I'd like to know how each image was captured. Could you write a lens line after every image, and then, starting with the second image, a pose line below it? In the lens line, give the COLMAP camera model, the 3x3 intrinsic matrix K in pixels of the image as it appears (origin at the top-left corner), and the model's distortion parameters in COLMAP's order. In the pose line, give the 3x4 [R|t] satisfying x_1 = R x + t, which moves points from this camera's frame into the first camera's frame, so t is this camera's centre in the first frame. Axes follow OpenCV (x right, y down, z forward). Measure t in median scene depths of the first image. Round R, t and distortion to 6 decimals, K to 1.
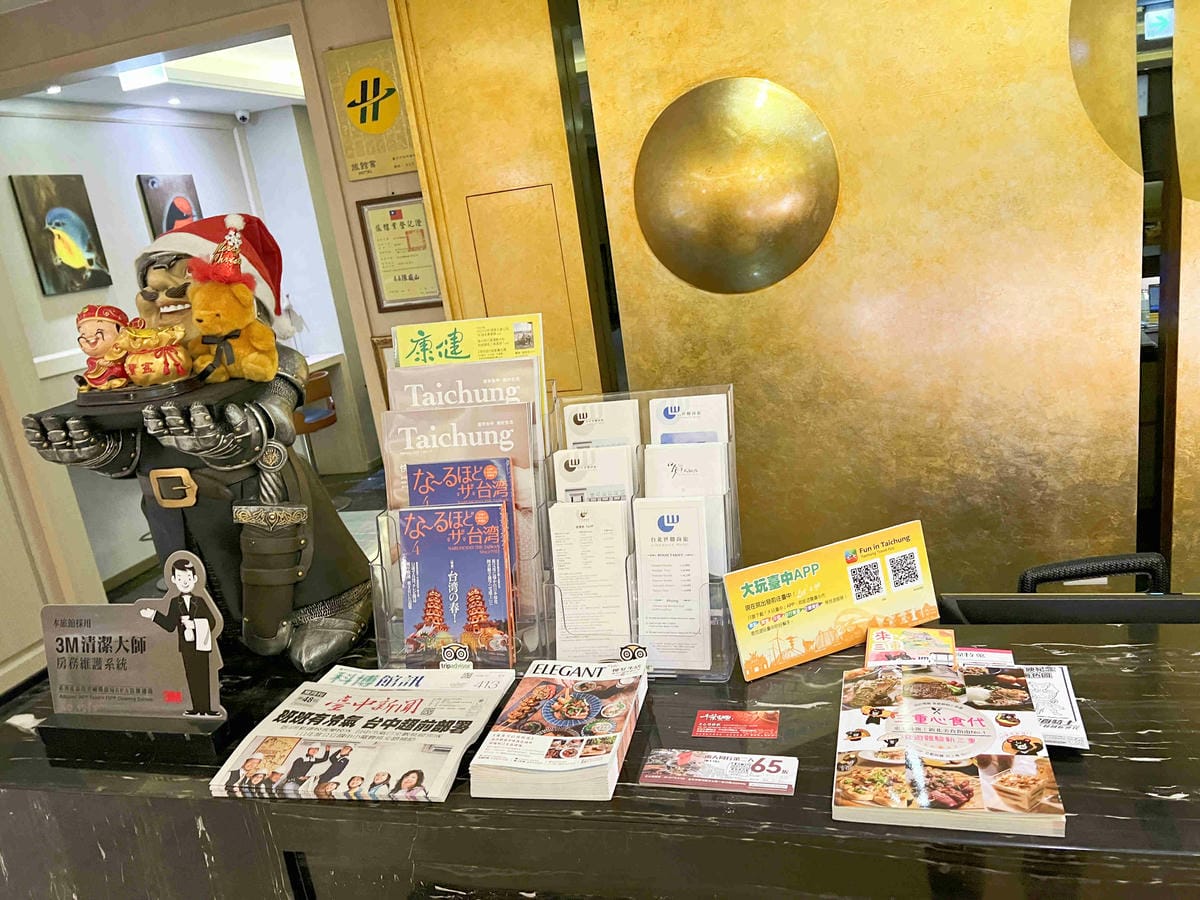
lens RADIAL K [[897.4, 0, 608.4], [0, 897.4, 451.5], [0, 0, 1]] dist [0.051230, -0.057485]
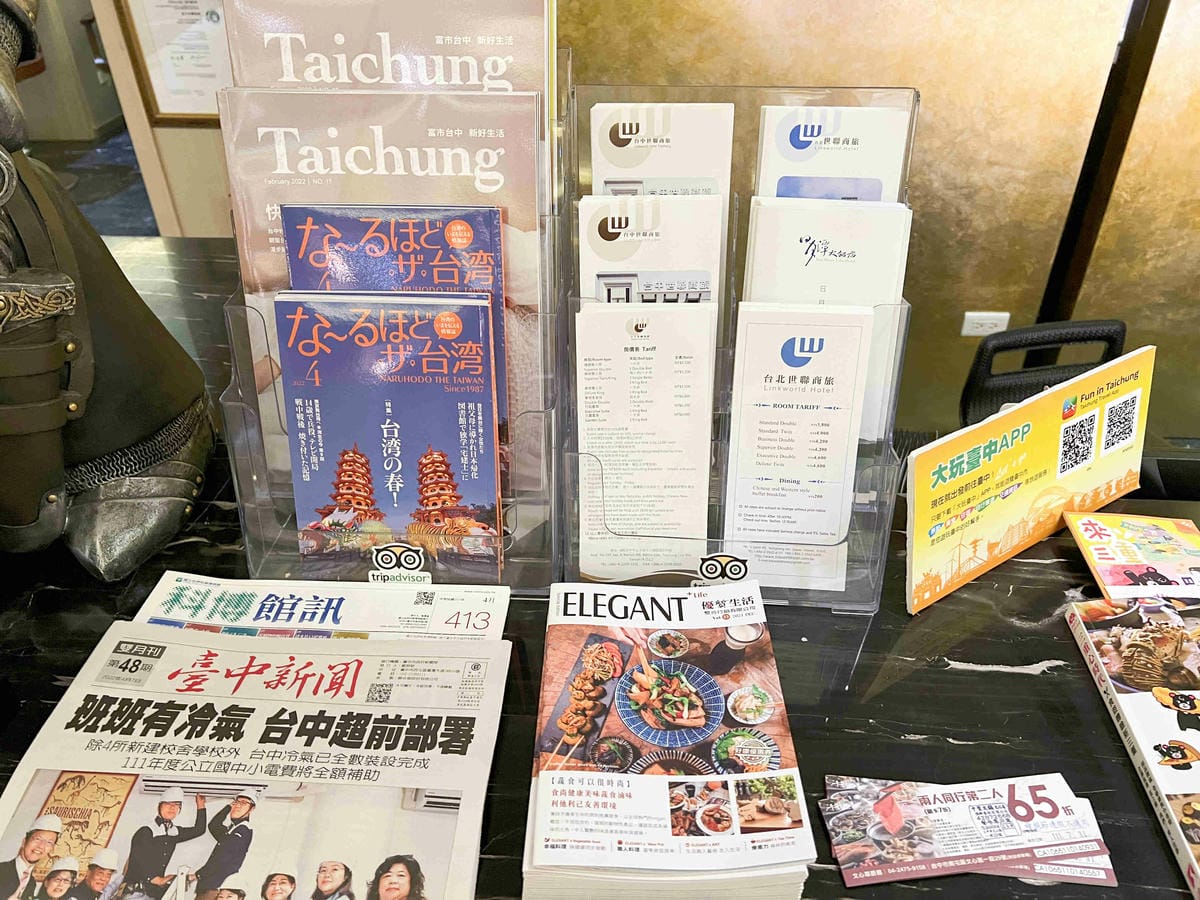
lens RADIAL K [[897.4, 0, 598.3], [0, 897.4, 457.3], [0, 0, 1]] dist [0.051230, -0.057485]
pose [[0.971601, -0.014175, 0.236199, -0.181364], [-0.065856, 0.942567, 0.327461, -0.031989], [-0.227275, -0.333717, 0.914866, 0.470902]]
